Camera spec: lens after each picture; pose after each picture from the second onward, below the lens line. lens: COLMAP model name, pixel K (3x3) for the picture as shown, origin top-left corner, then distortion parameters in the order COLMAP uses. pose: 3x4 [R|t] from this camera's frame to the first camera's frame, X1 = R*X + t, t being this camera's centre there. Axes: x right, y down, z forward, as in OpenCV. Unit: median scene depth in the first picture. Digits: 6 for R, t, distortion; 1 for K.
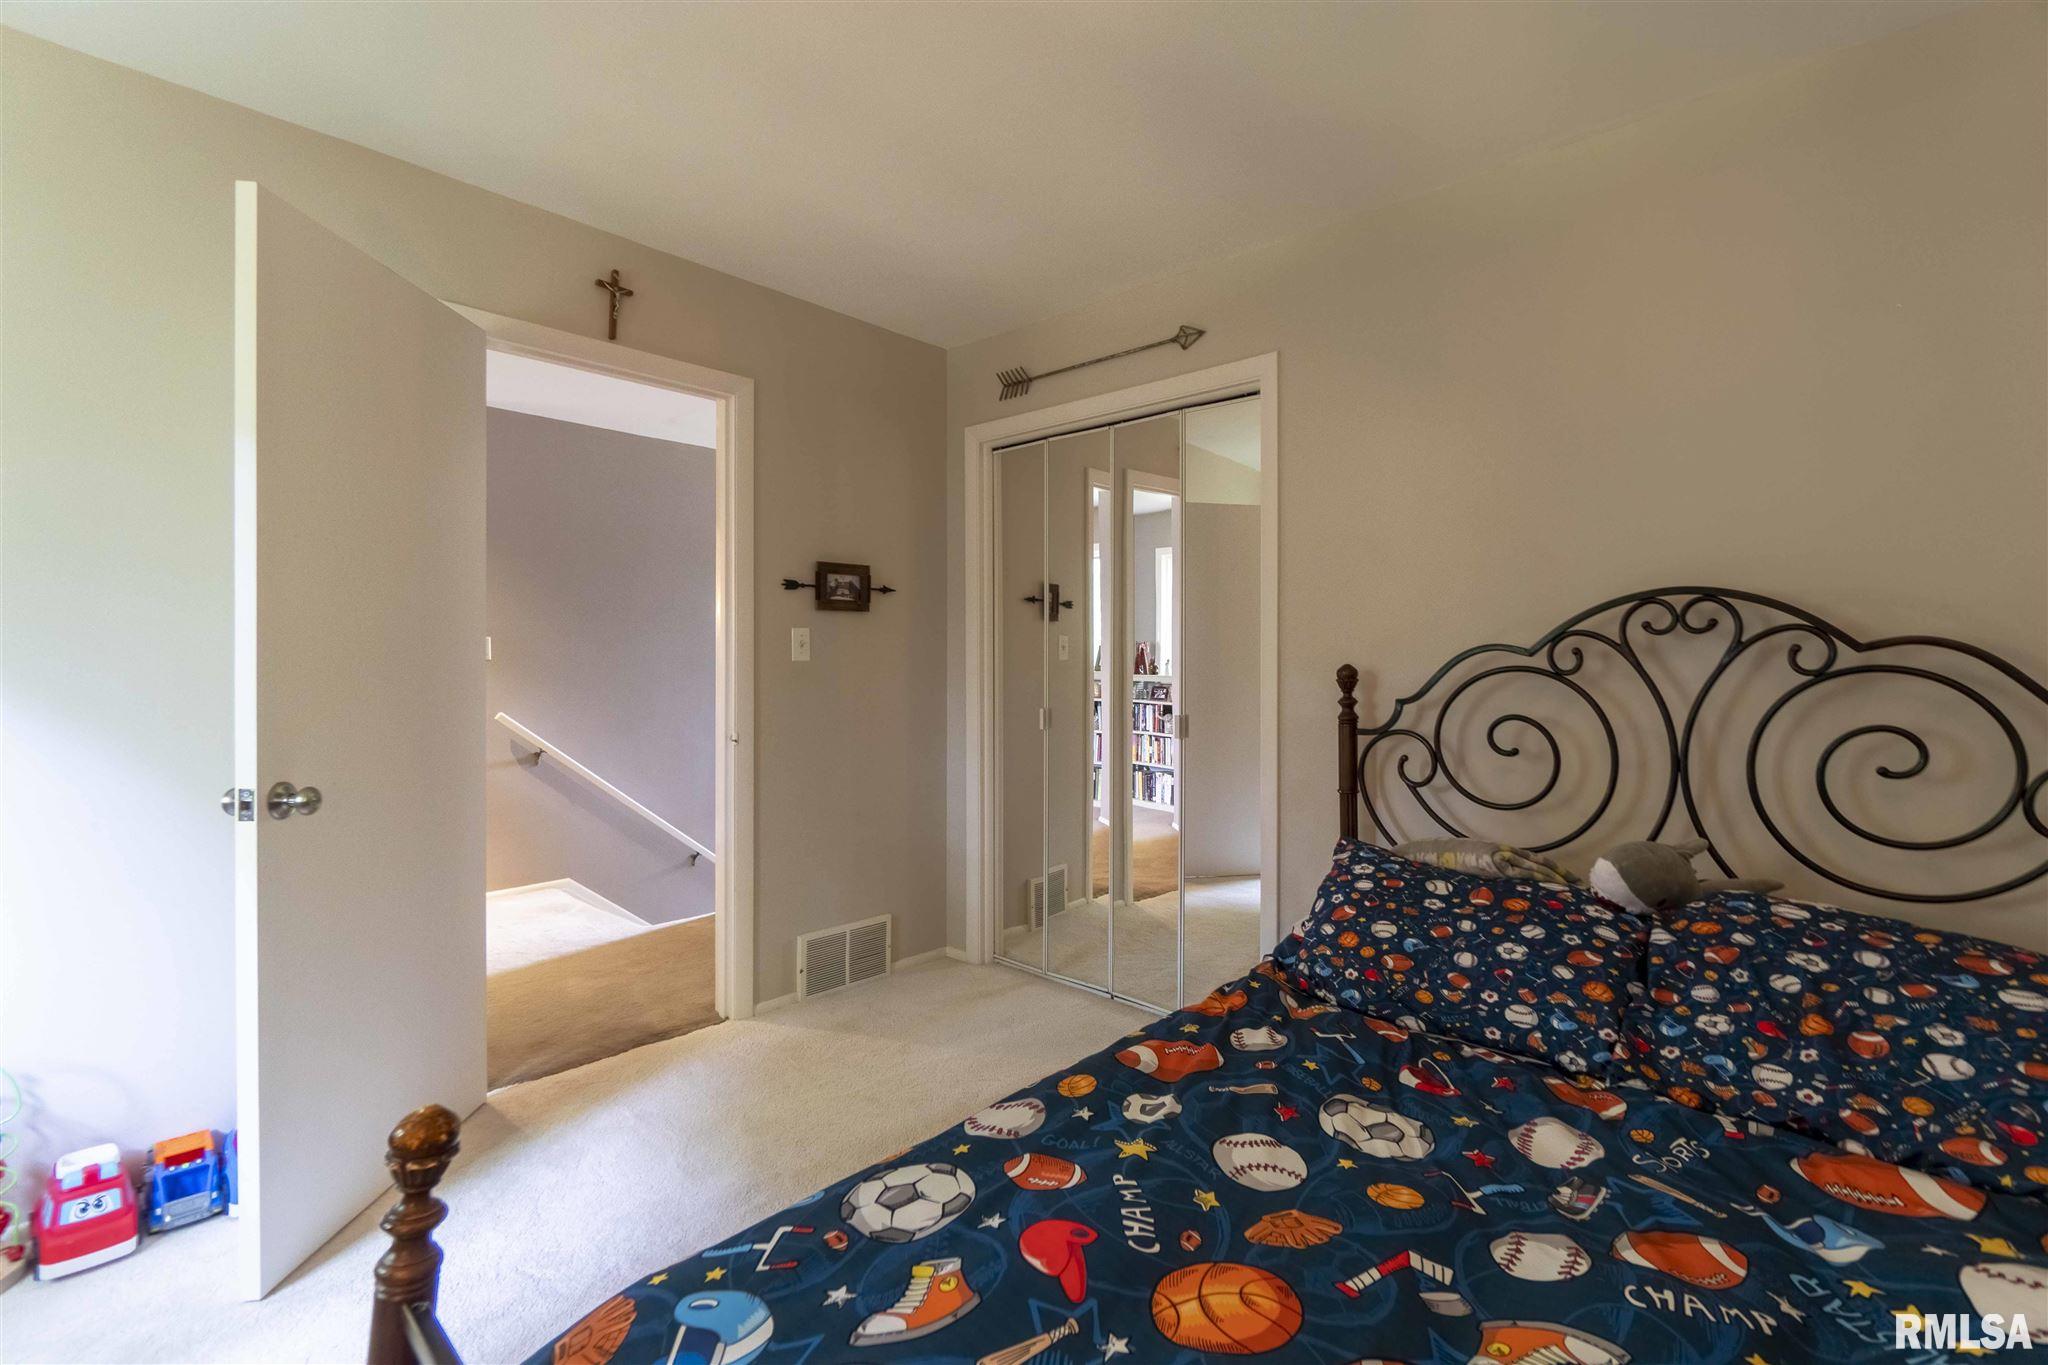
lens RADIAL K [[904.4, 0, 1035.4], [0, 904.4, 685.2], [0, 0, 1]] dist [-0.010948, -0.000002]
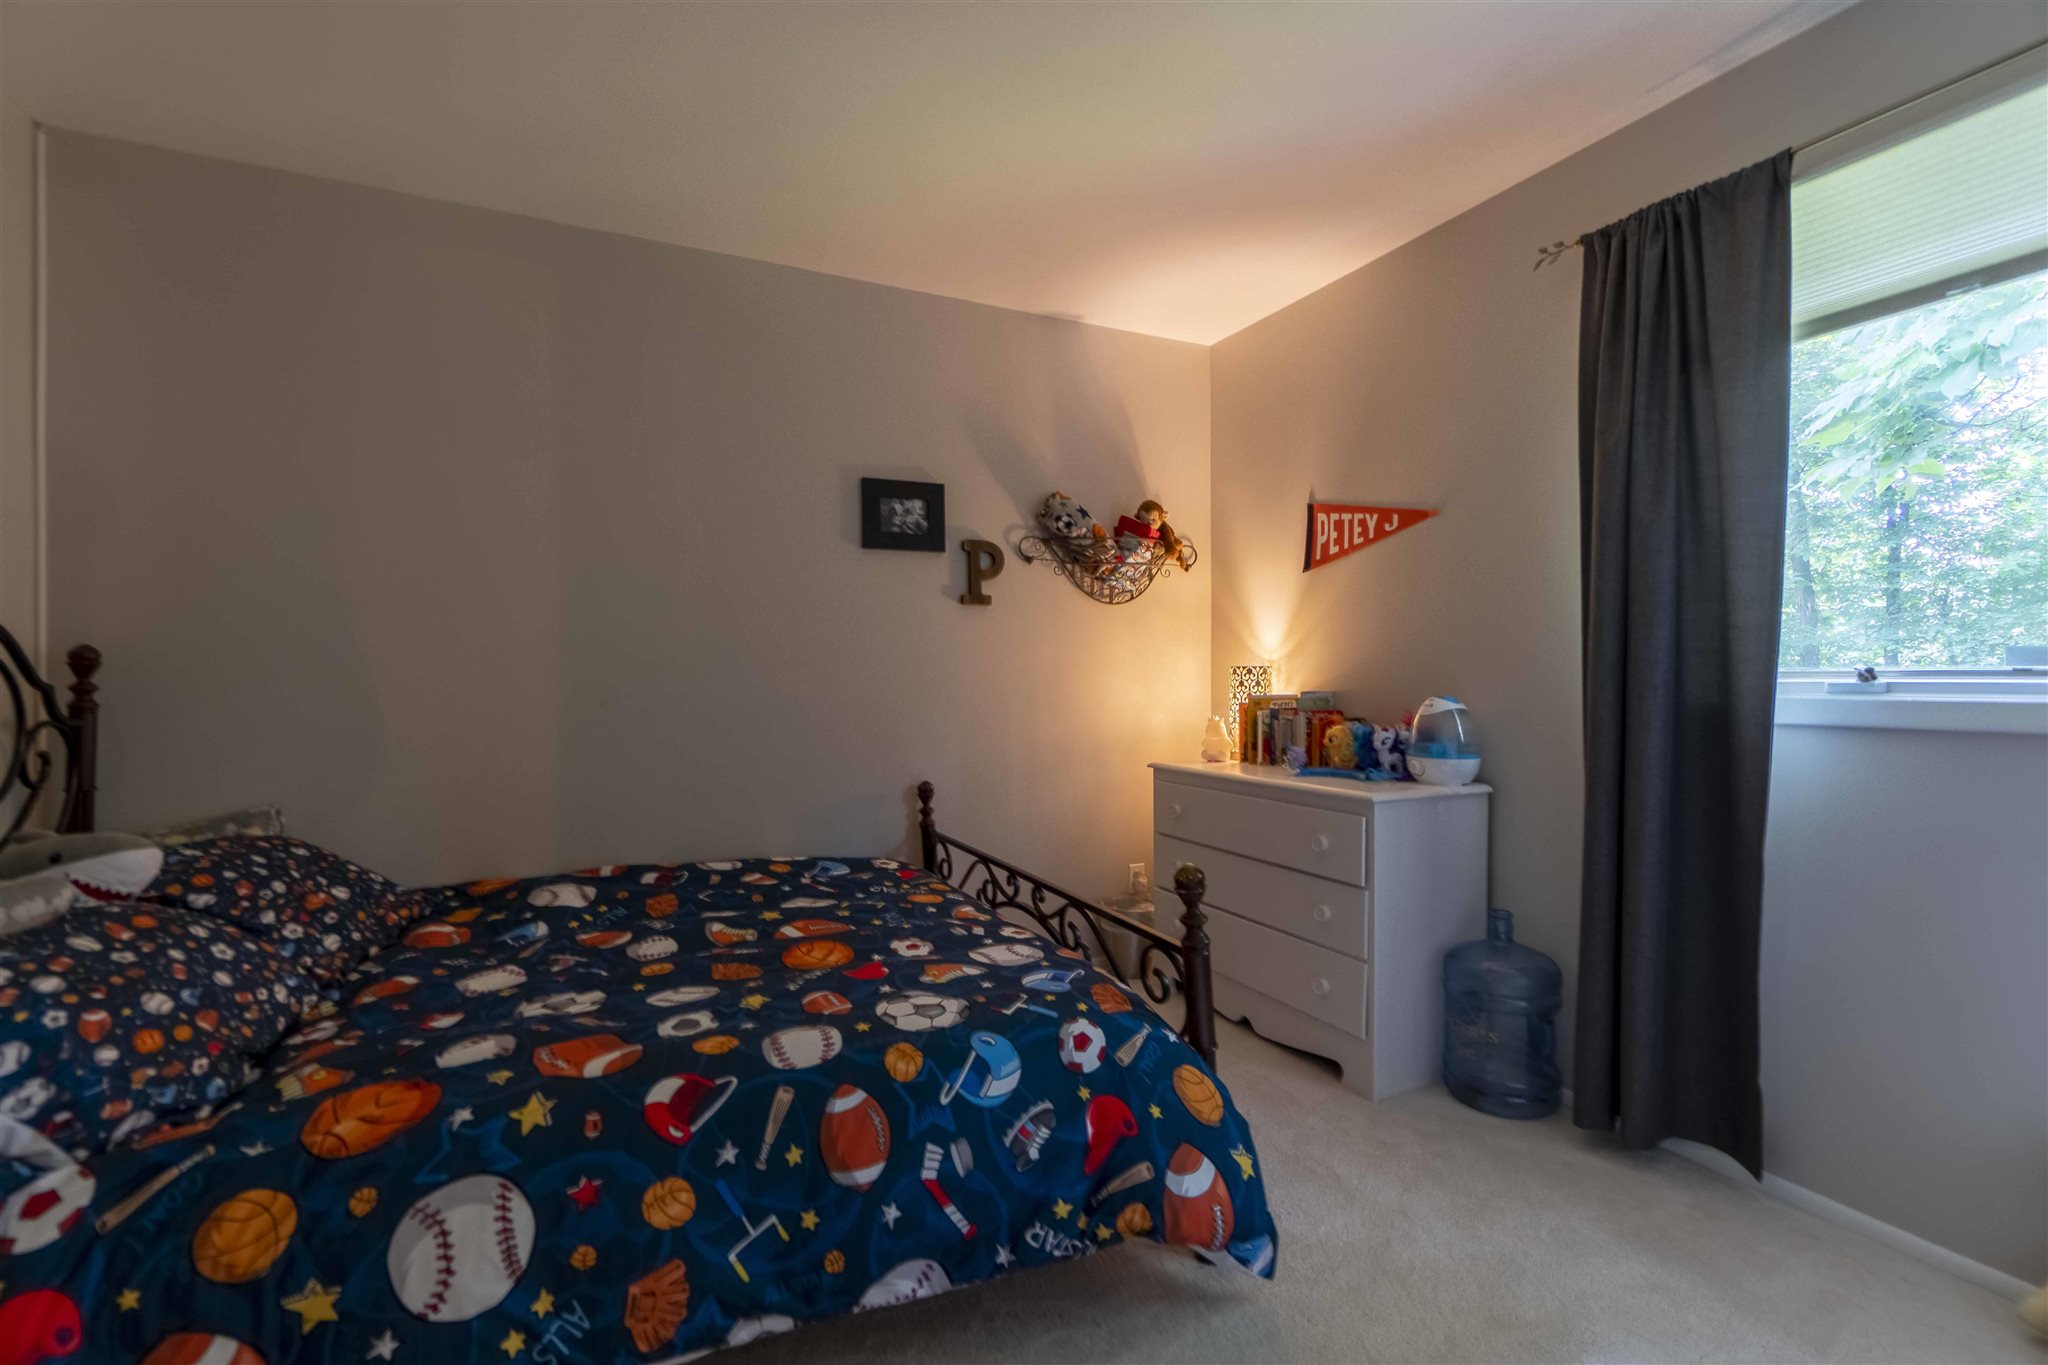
lens RADIAL K [[904.4, 0, 1035.4], [0, 904.4, 685.2], [0, 0, 1]] dist [-0.010948, -0.000002]
pose [[-0.932063, -0.002567, 0.362288, -0.810827], [0.010572, 0.999356, 0.034279, 0.006328], [-0.362143, 0.035780, -0.931436, 2.211896]]
